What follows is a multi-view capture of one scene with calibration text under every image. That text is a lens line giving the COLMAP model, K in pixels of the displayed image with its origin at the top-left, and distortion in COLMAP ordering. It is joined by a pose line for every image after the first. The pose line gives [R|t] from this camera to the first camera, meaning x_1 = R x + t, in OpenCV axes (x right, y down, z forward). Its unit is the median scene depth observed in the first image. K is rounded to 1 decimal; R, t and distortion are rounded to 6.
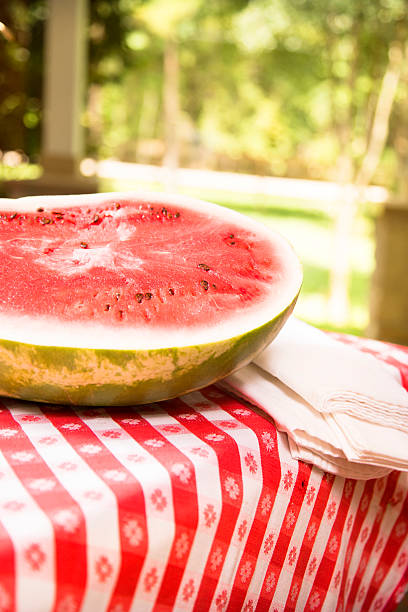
lens RADIAL K [[774.8, 0, 193.7], [0, 774.8, 305.5], [0, 0, 1]] dist [0.159751, -0.004554]
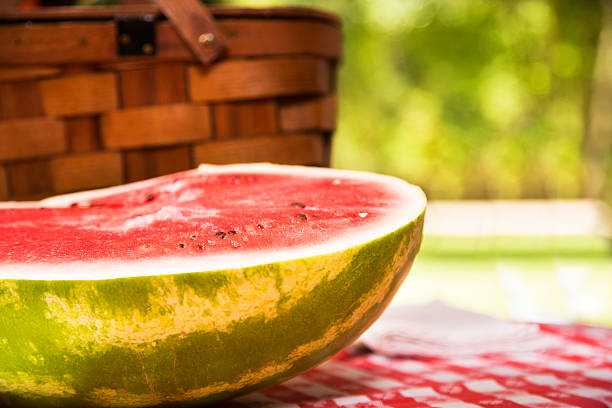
lens RADIAL K [[1212.7, 0, 306.0], [0, 1212.7, 204.0], [0, 0, 1]] dist [0.215302, -0.047959]
pose [[0.989212, -0.131800, 0.063940, -0.060329], [0.145688, 0.930764, -0.335341, 0.384117], [-0.015315, 0.341038, 0.939925, -0.150065]]
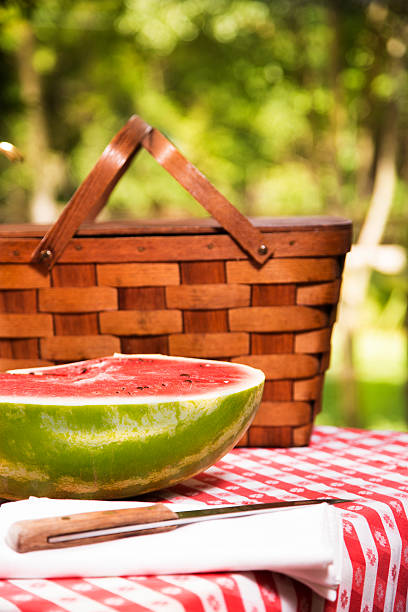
lens RADIAL K [[1284.8, 0, 195.0], [0, 1284.8, 306.1], [0, 0, 1]] dist [0.235510, -0.237846]
pose [[0.988343, -0.071871, 0.134210, -0.257218], [0.124052, 0.891221, -0.436276, 0.807894], [-0.088255, 0.447839, 0.889748, -0.947605]]
